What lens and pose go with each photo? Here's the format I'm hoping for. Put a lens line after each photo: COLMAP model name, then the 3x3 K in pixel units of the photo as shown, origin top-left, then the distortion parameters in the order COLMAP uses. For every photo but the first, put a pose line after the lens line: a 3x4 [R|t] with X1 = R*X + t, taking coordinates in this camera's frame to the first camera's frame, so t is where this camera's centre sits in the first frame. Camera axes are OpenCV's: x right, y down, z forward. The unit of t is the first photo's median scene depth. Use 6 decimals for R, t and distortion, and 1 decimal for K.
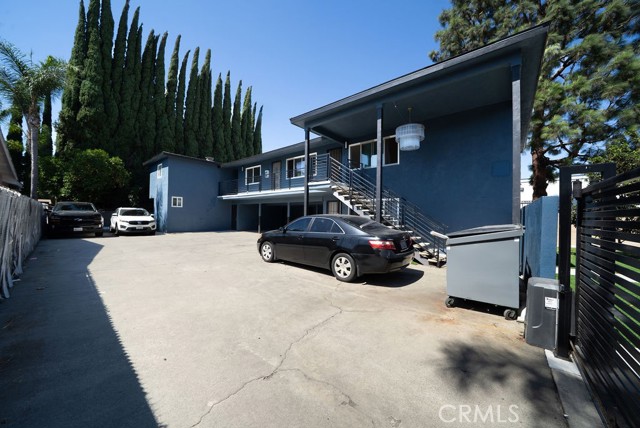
lens RADIAL K [[225.2, 0, 322.4], [0, 225.2, 214.1], [0, 0, 1]] dist [-0.003211, -0.000080]
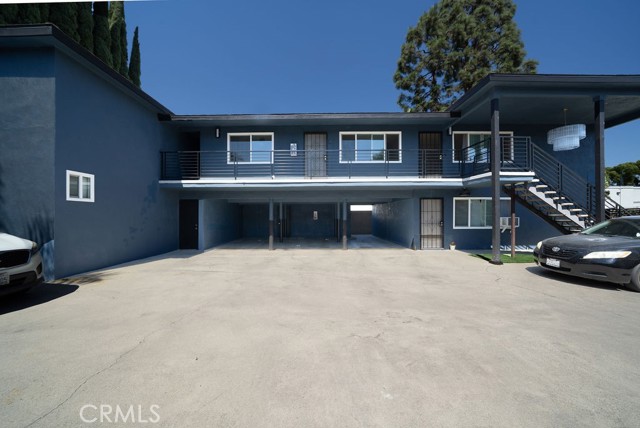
lens RADIAL K [[225.2, 0, 318.1], [0, 225.2, 214.5], [0, 0, 1]] dist [-0.003211, -0.000080]
pose [[0.775295, -0.011980, 0.631485, -0.595184], [0.010888, 0.999925, 0.005603, -0.008673], [-0.631505, 0.002532, 0.775368, 0.509384]]
